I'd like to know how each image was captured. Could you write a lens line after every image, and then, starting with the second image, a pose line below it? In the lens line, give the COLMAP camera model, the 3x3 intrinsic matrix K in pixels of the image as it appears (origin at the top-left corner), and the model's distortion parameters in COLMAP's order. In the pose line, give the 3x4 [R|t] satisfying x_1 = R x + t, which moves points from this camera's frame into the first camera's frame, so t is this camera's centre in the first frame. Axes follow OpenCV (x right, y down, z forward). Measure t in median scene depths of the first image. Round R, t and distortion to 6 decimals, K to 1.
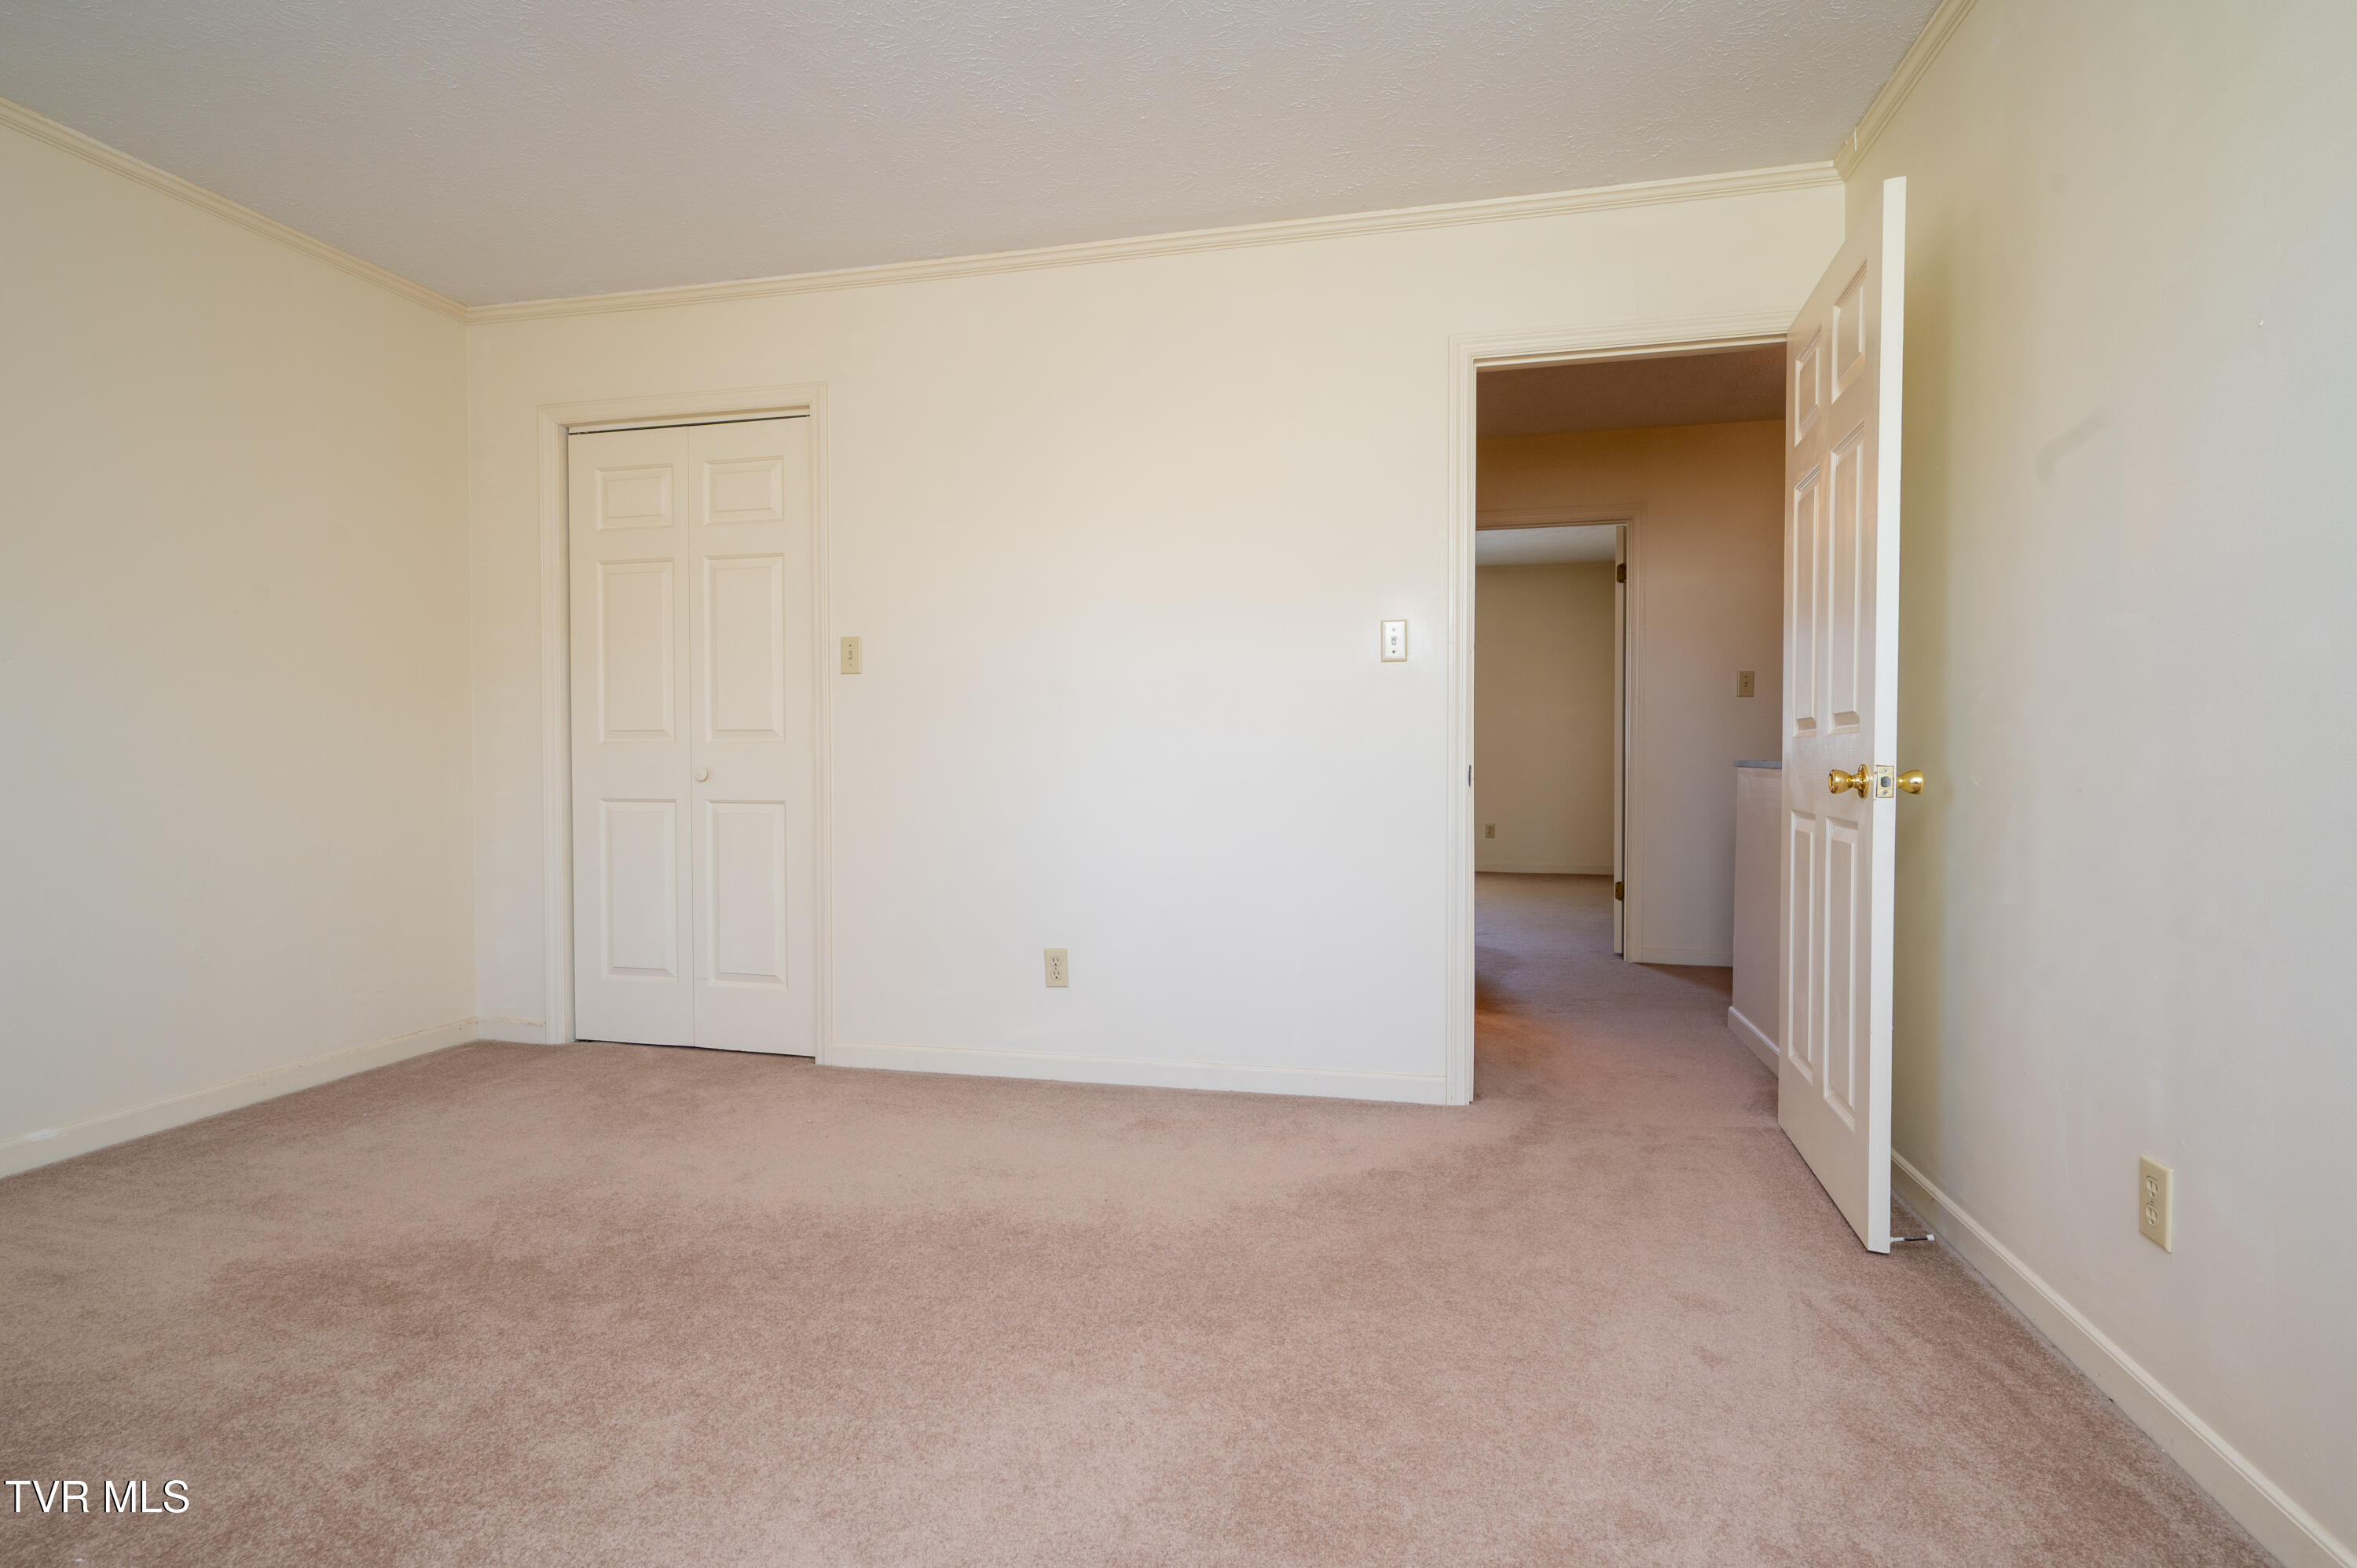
lens RADIAL K [[1162.9, 0, 1178.5], [0, 1162.9, 784.0], [0, 0, 1]] dist [-0.001315, 0.000249]
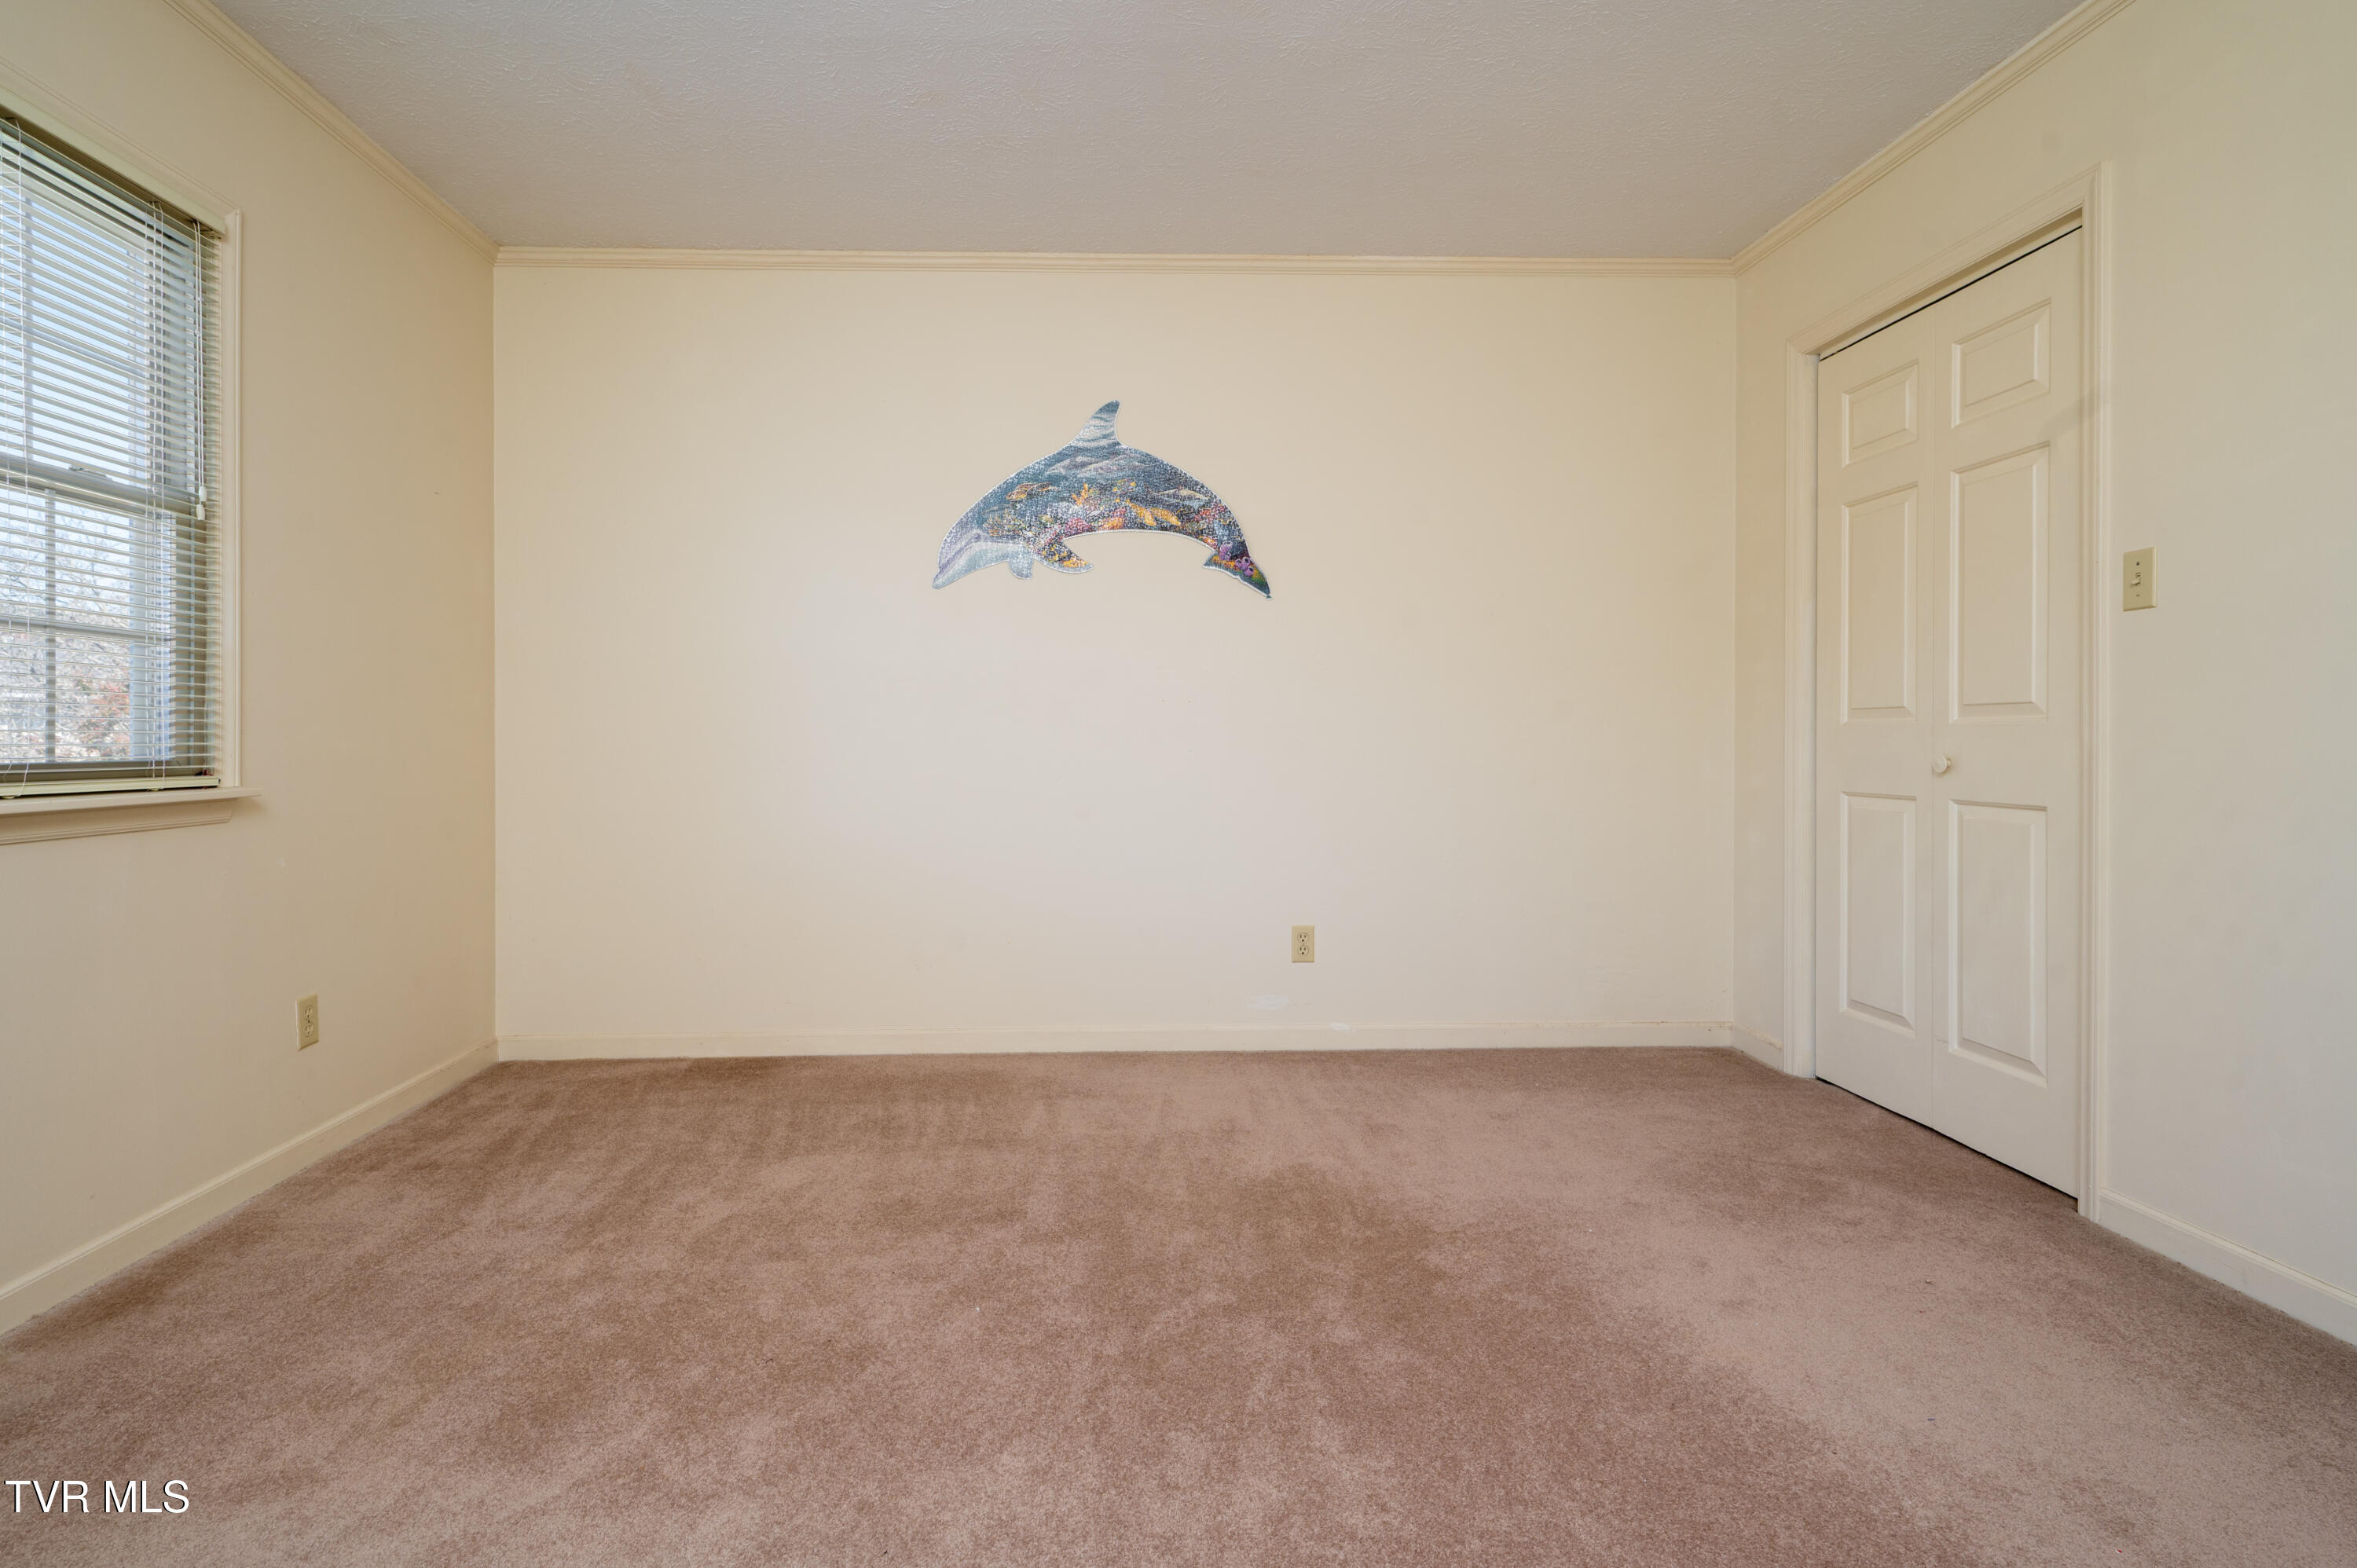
lens RADIAL K [[1177.2, 0, 1114.3], [0, 1177.2, 743.0], [0, 0, 1]] dist [0.000285, -0.000068]
pose [[0.257559, 0.003269, -0.966257, 0.195958], [-0.024180, 0.999703, -0.003063, -0.007822], [0.965960, 0.024153, 0.257562, 0.319380]]
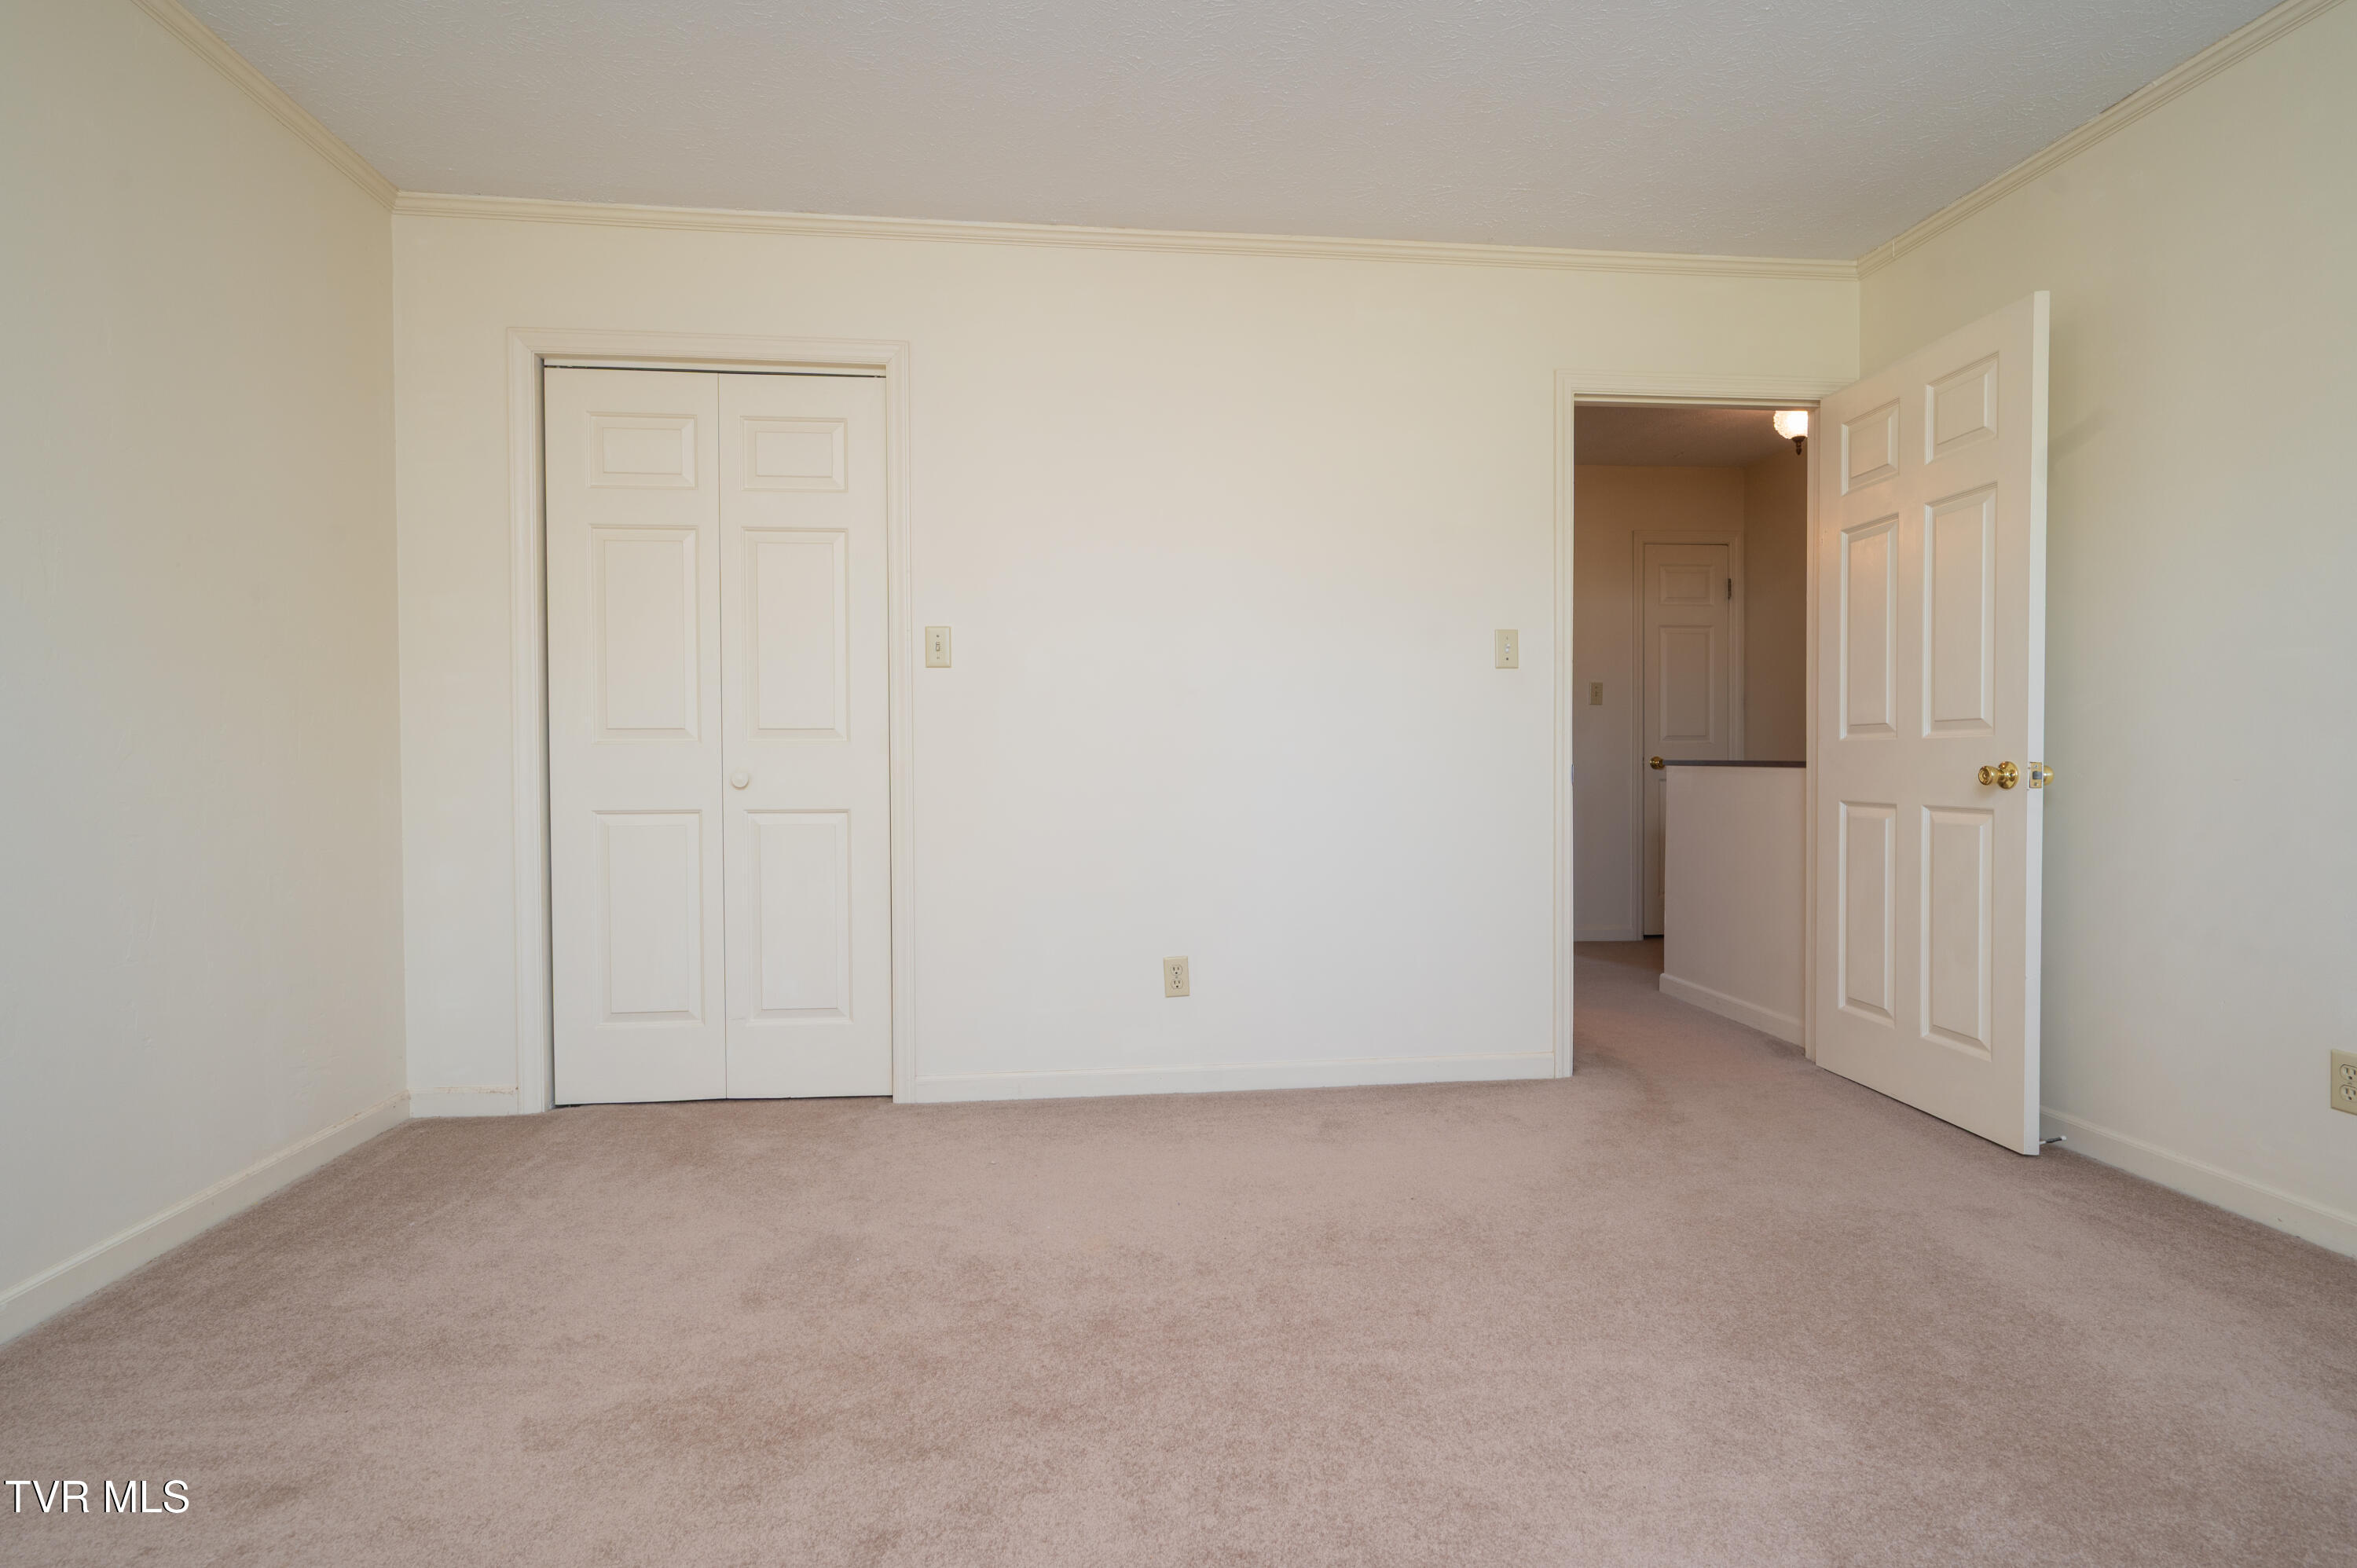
lens RADIAL K [[1162.9, 0, 1178.5], [0, 1162.9, 784.0], [0, 0, 1]] dist [-0.001315, 0.000249]
pose [[0.941464, -0.010607, 0.336947, -0.428459], [0.011481, 0.999934, -0.000603, -0.001395], [-0.336918, 0.004436, 0.941523, 0.088951]]
